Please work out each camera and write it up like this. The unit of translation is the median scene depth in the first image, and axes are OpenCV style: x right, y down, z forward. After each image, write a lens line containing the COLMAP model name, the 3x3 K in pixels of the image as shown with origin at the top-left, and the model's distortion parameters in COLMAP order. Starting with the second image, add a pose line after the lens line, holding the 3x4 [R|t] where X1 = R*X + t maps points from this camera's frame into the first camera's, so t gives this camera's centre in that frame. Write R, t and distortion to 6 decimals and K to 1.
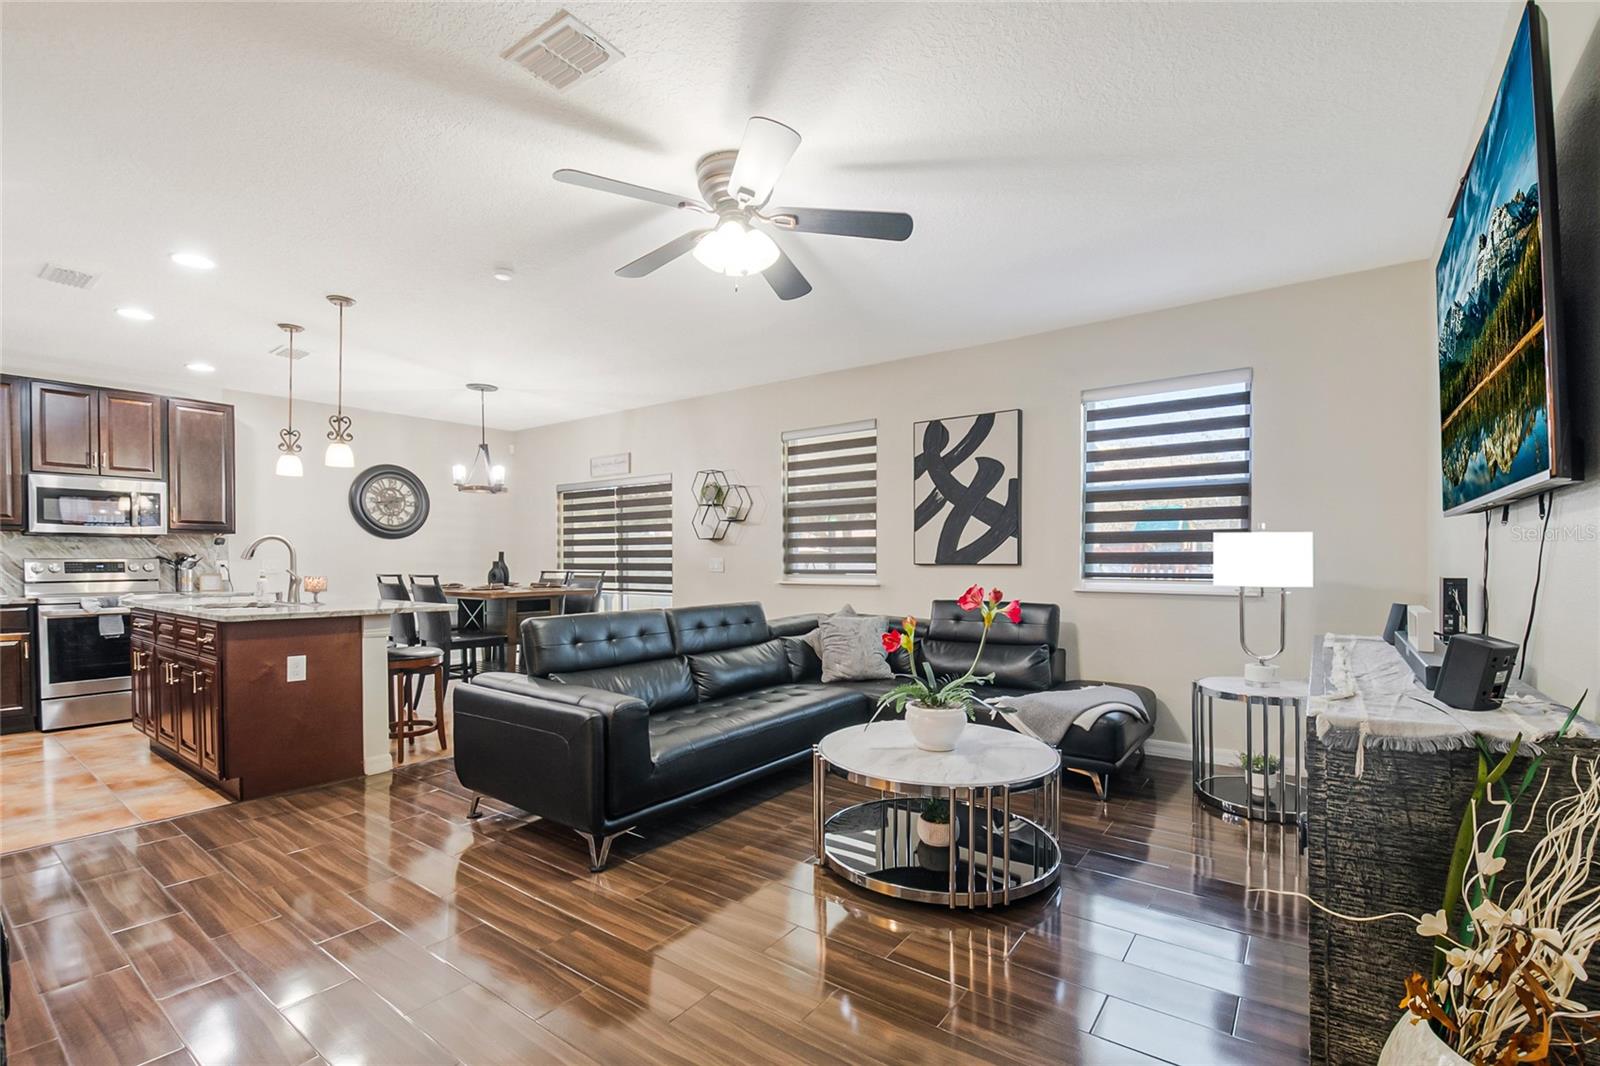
lens RADIAL K [[702.3, 0, 807.1], [0, 702.3, 566.9], [0, 0, 1]] dist [0.003171, -0.014531]
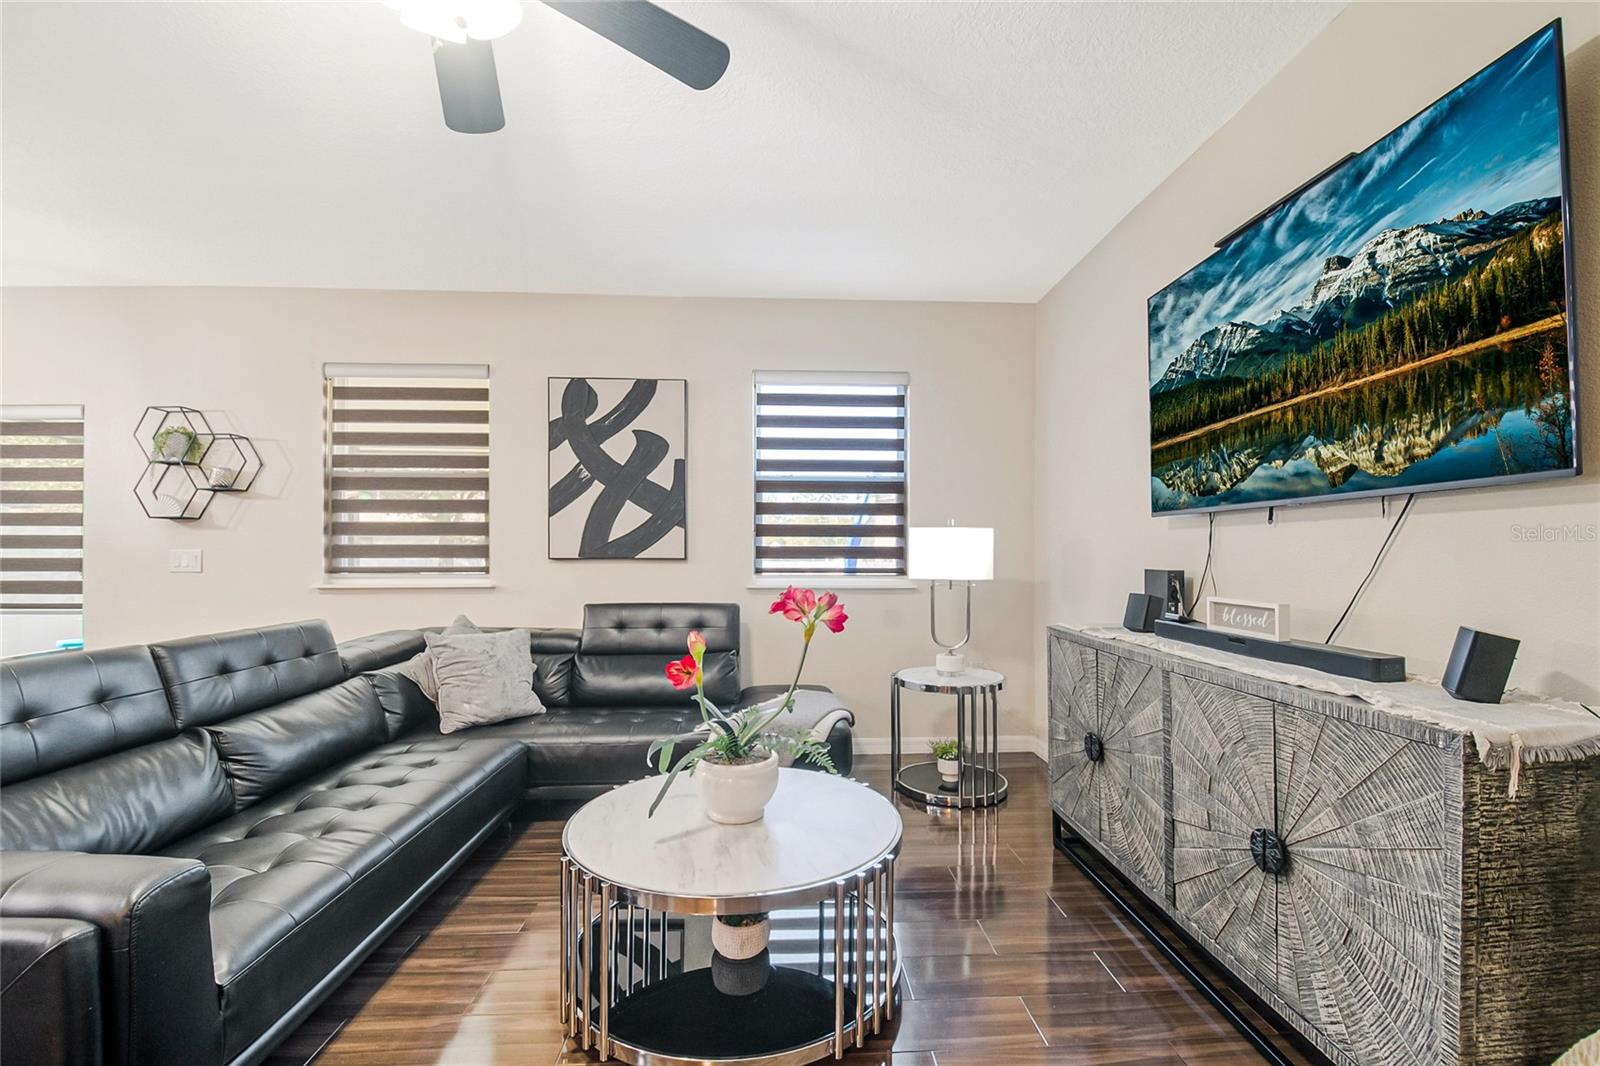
lens RADIAL K [[718.5, 0, 860.3], [0, 718.5, 555.1], [0, 0, 1]] dist [0.004713, -0.014980]
pose [[0.772051, 0.002637, 0.635556, -0.096589], [0.003457, 0.999959, -0.008348, -0.000423], [-0.635552, 0.008642, 0.772010, 0.187108]]
